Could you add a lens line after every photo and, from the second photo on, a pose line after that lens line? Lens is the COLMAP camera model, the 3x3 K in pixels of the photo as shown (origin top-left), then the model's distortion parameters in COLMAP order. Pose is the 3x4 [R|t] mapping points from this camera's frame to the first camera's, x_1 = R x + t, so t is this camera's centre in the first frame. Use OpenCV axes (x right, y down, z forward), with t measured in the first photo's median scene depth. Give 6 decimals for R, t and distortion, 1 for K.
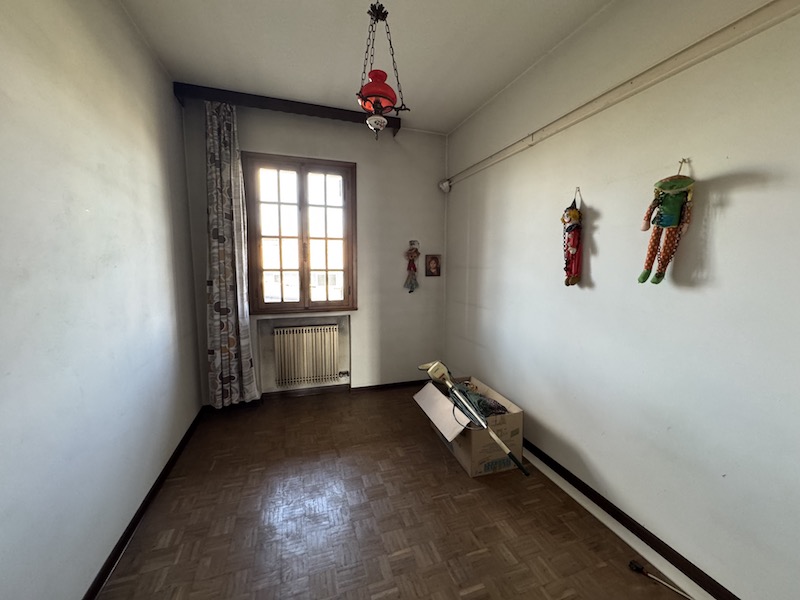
lens RADIAL K [[322.6, 0, 399.1], [0, 322.6, 297.3], [0, 0, 1]] dist [-0.000221, 0.000341]
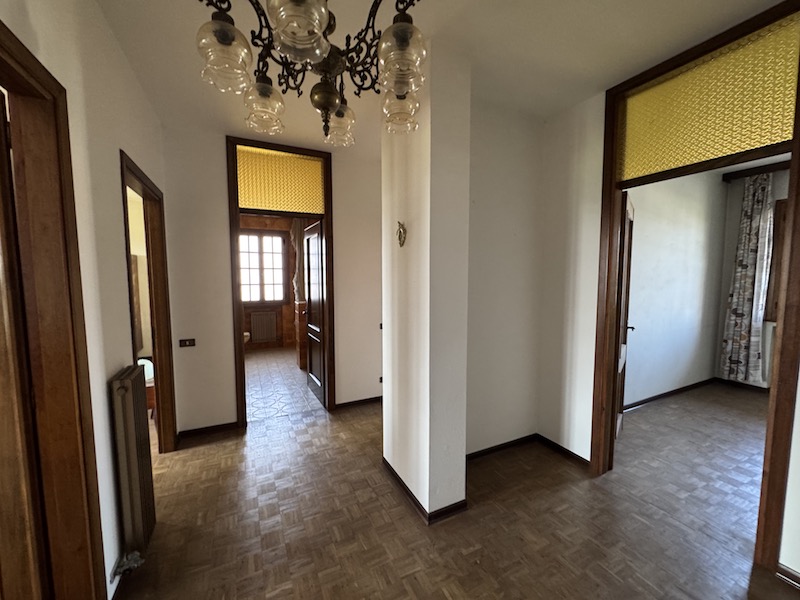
lens RADIAL K [[322.6, 0, 401.6], [0, 322.6, 301.9], [0, 0, 1]] dist [-0.000221, 0.000341]
pose [[0.141964, 0.077780, -0.986811, 0.689705], [-0.102833, 0.992673, 0.063449, 0.049133], [0.984516, 0.092469, 0.148922, -0.747020]]
